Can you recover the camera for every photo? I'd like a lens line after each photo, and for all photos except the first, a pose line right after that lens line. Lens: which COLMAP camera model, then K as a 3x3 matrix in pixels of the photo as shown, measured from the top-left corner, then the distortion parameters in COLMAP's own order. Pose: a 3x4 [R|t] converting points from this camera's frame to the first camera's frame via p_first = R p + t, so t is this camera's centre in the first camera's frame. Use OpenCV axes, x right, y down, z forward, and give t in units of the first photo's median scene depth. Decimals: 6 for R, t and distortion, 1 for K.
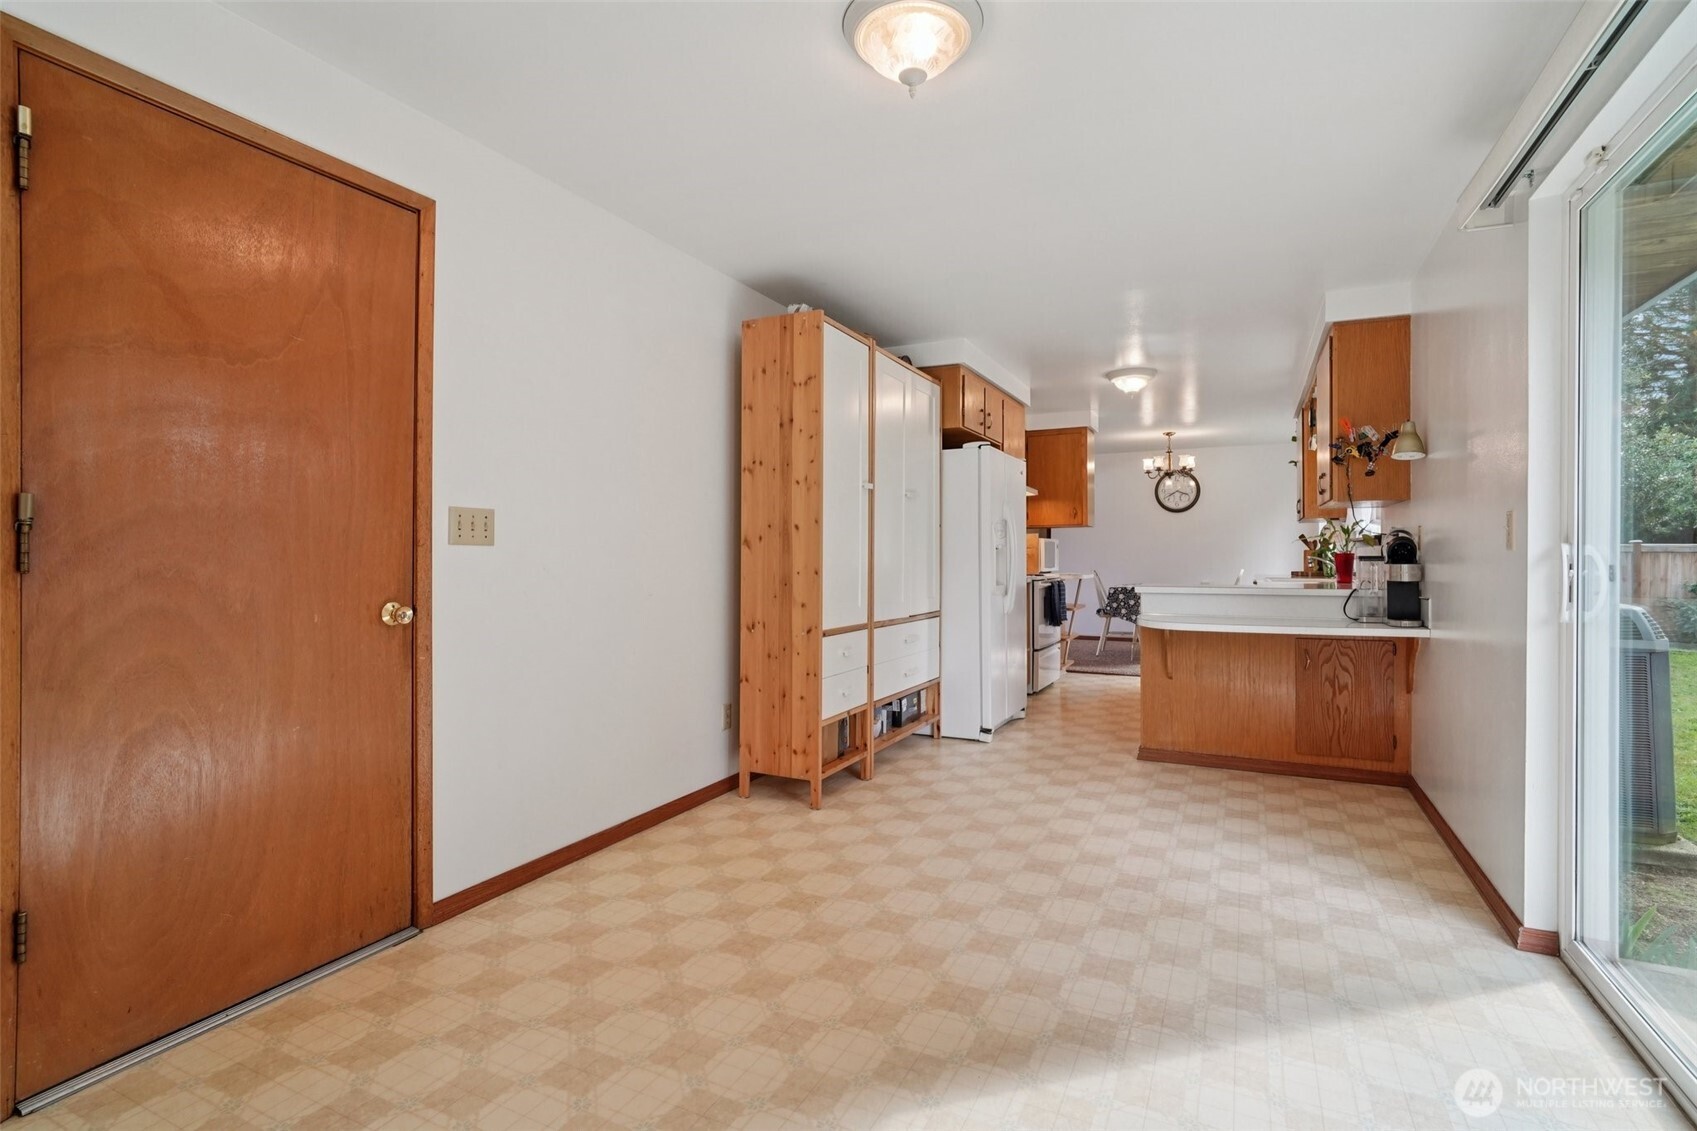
lens RADIAL K [[803.7, 0, 854.6], [0, 803.7, 554.5], [0, 0, 1]] dist [-0.000094, 0.000003]
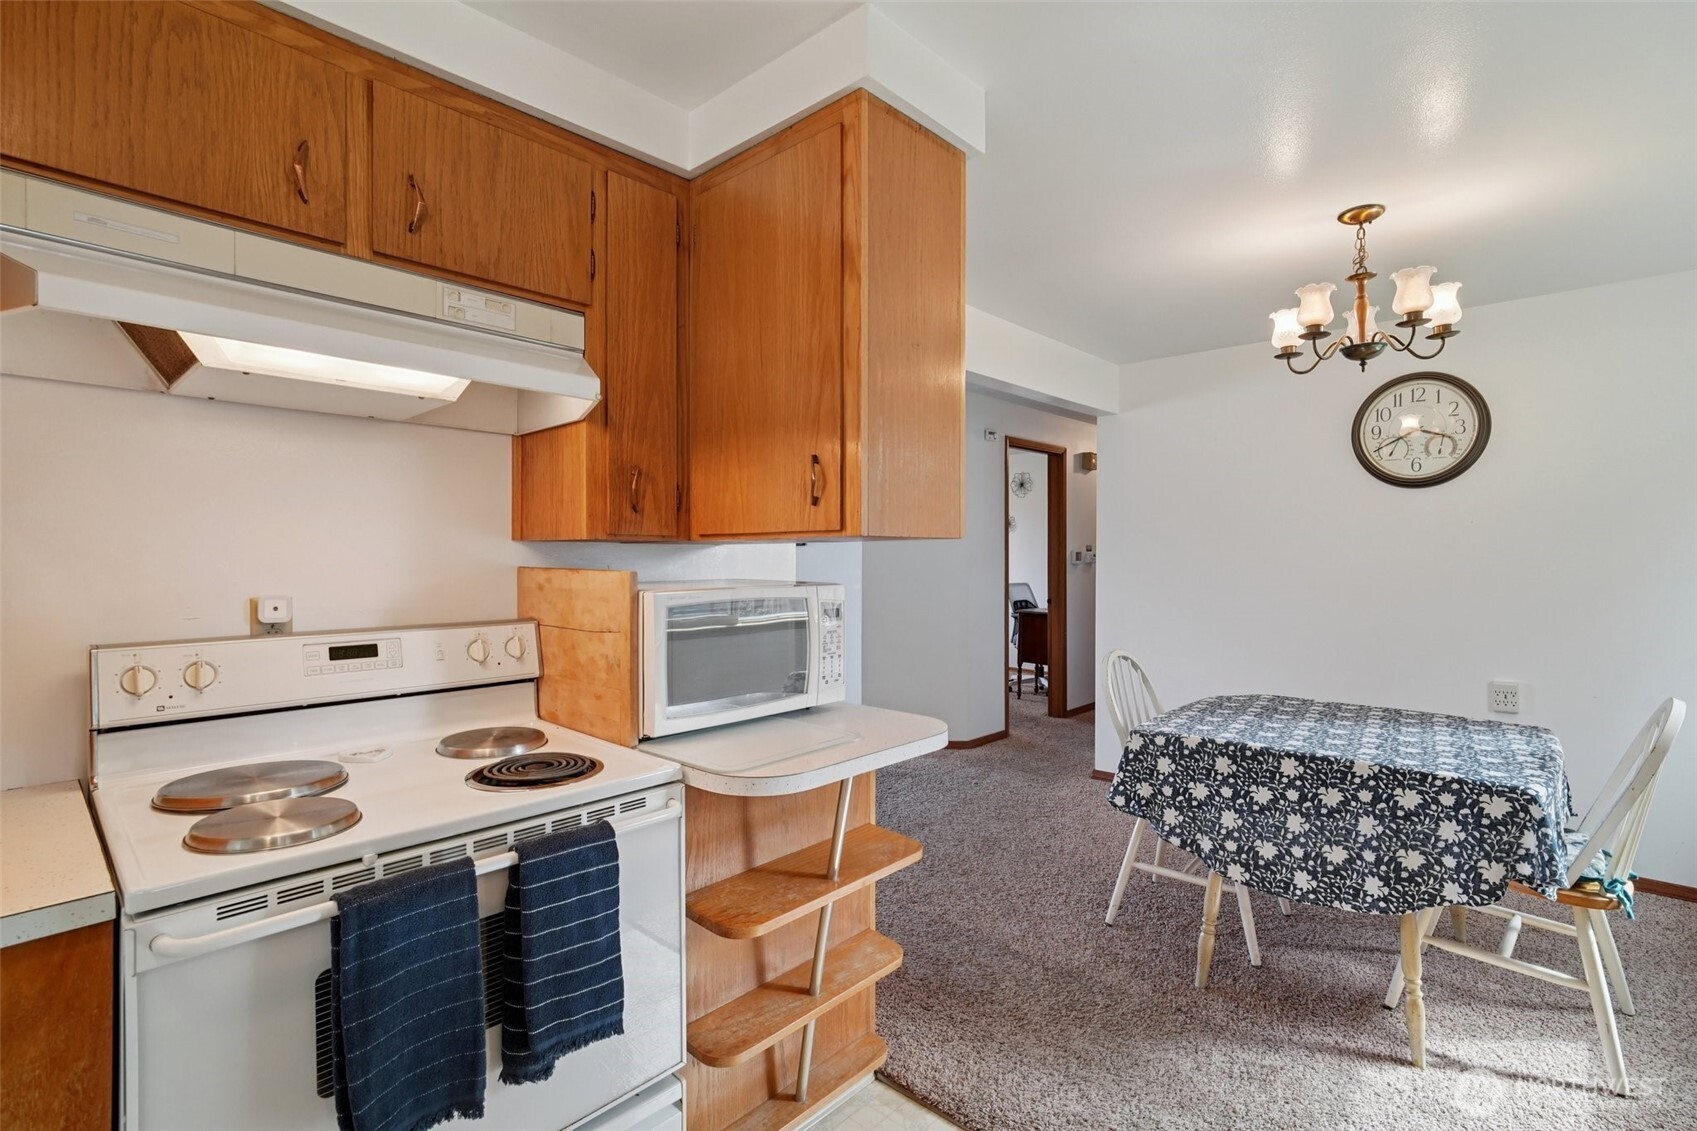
lens RADIAL K [[791.7, 0, 854.1], [0, 791.7, 562.4], [0, 0, 1]] dist [-0.021567, 0.009345]
pose [[0.958289, 0.005242, -0.285752, 0.660720], [-0.000989, 0.999887, 0.015027, -0.059709], [0.285798, -0.014117, 0.958186, 1.492483]]
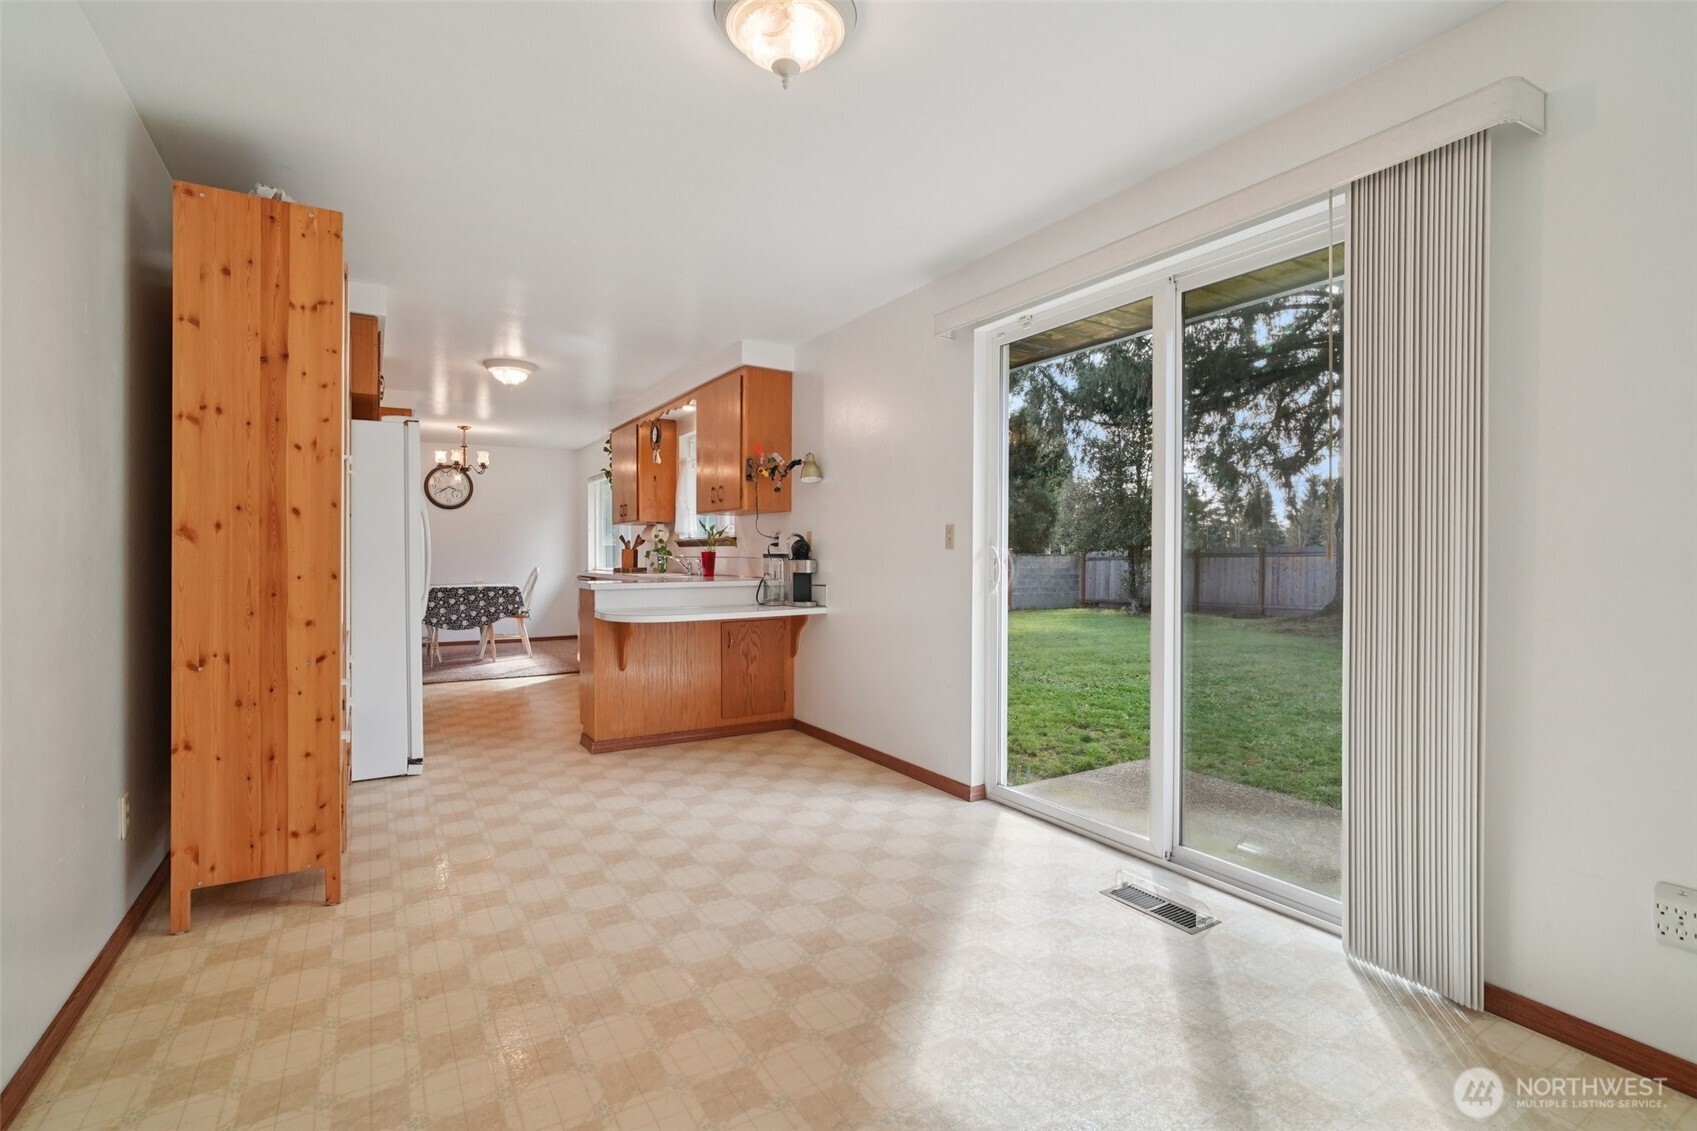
lens RADIAL K [[799.4, 0, 851.6], [0, 799.4, 555.8], [0, 0, 1]] dist [0.002445, 0.000913]
pose [[0.539681, -0.000688, 0.841869, -0.367780], [-0.001348, 0.999998, 0.001681, 0.002302], [-0.841868, -0.002042, 0.539679, 0.204083]]
